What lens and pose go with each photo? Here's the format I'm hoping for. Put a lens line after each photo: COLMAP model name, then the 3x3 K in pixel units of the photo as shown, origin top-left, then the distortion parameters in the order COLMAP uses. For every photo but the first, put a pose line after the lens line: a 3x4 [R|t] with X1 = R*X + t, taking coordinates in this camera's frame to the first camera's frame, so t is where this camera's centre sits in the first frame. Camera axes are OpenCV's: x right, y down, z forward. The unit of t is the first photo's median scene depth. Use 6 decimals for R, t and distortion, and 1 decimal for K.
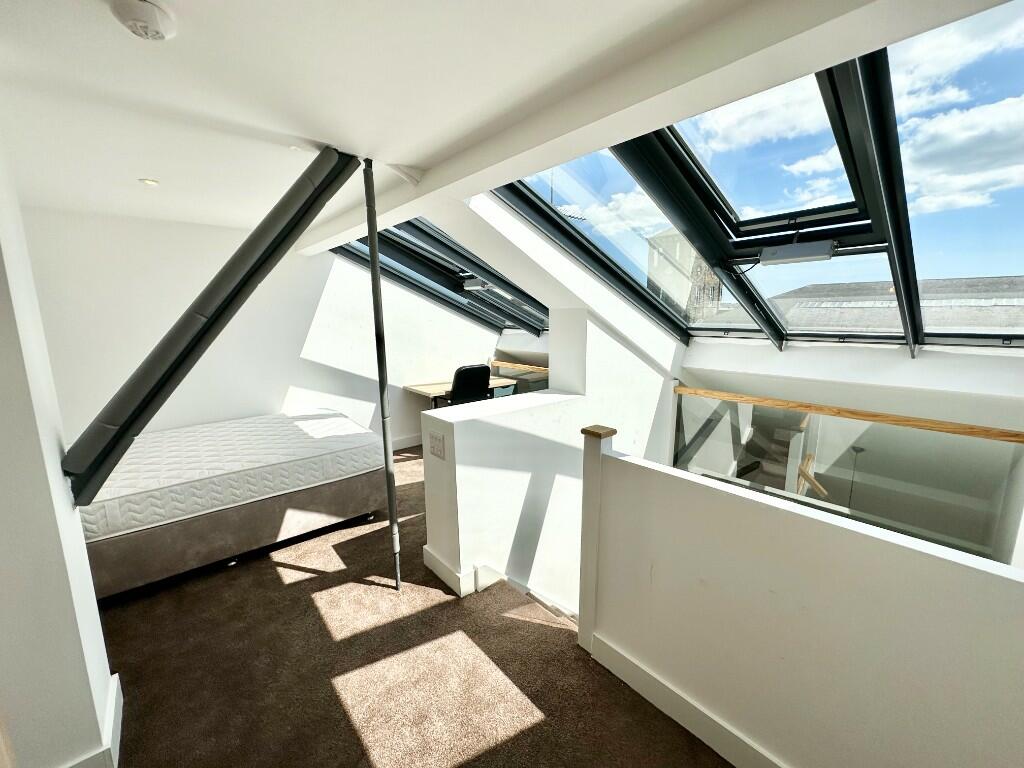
lens RADIAL K [[414.6, 0, 509.1], [0, 414.6, 381.6], [0, 0, 1]] dist [0.000568, 0.000083]
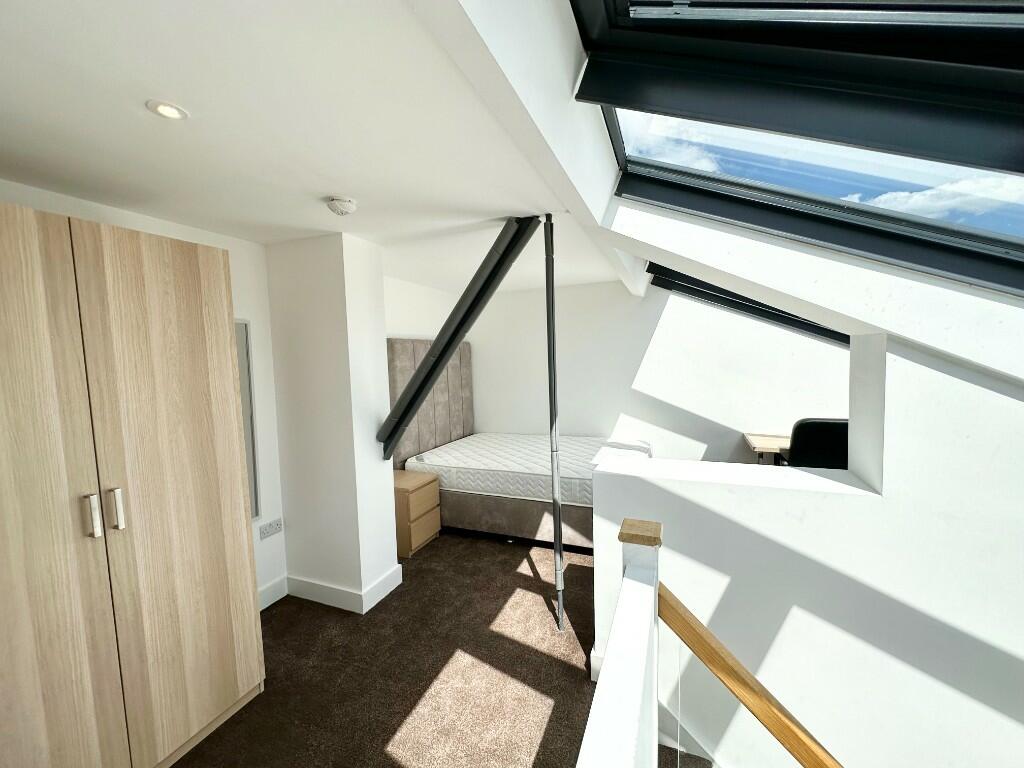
lens RADIAL K [[414.6, 0, 511.5], [0, 414.6, 382.4], [0, 0, 1]] dist [0.000568, 0.000083]
pose [[0.461955, 0.058246, -0.884988, 0.476741], [-0.118564, 0.992940, 0.003462, -0.066648], [0.878942, 0.103329, 0.465600, 0.348634]]
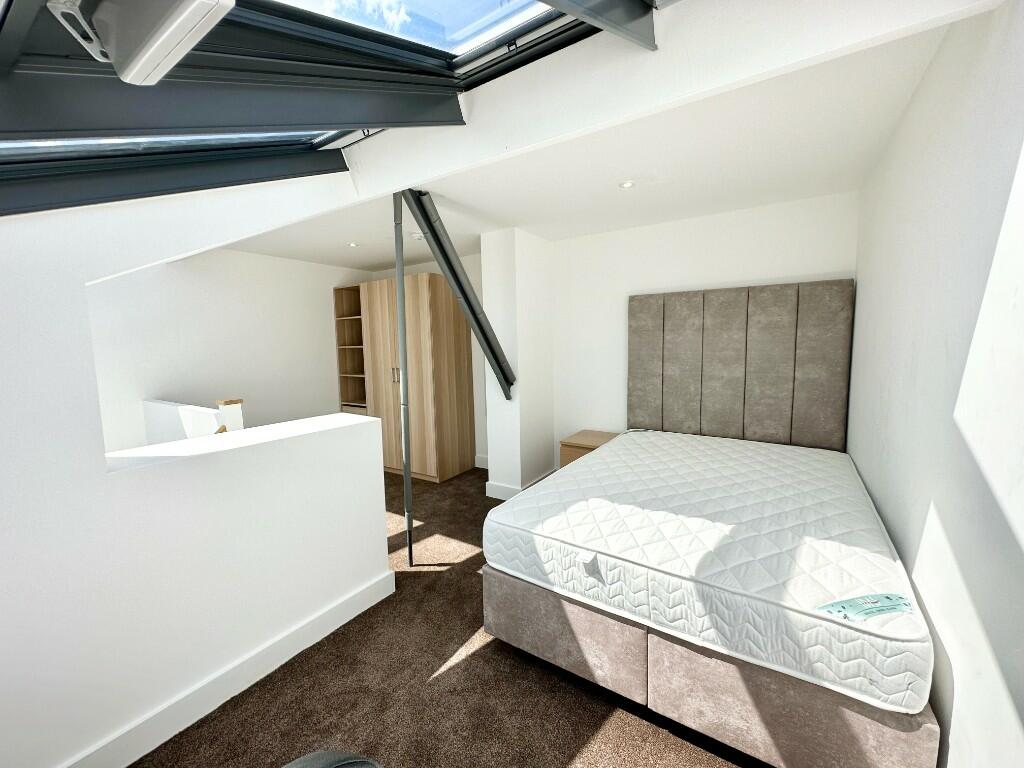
lens RADIAL K [[414.6, 0, 510.1], [0, 414.6, 386.1], [0, 0, 1]] dist [0.000568, 0.000083]
pose [[-0.956600, 0.067052, -0.283585, 0.028366], [-0.009478, 0.965494, 0.260254, -0.174332], [0.291250, 0.251647, -0.922956, 1.325398]]
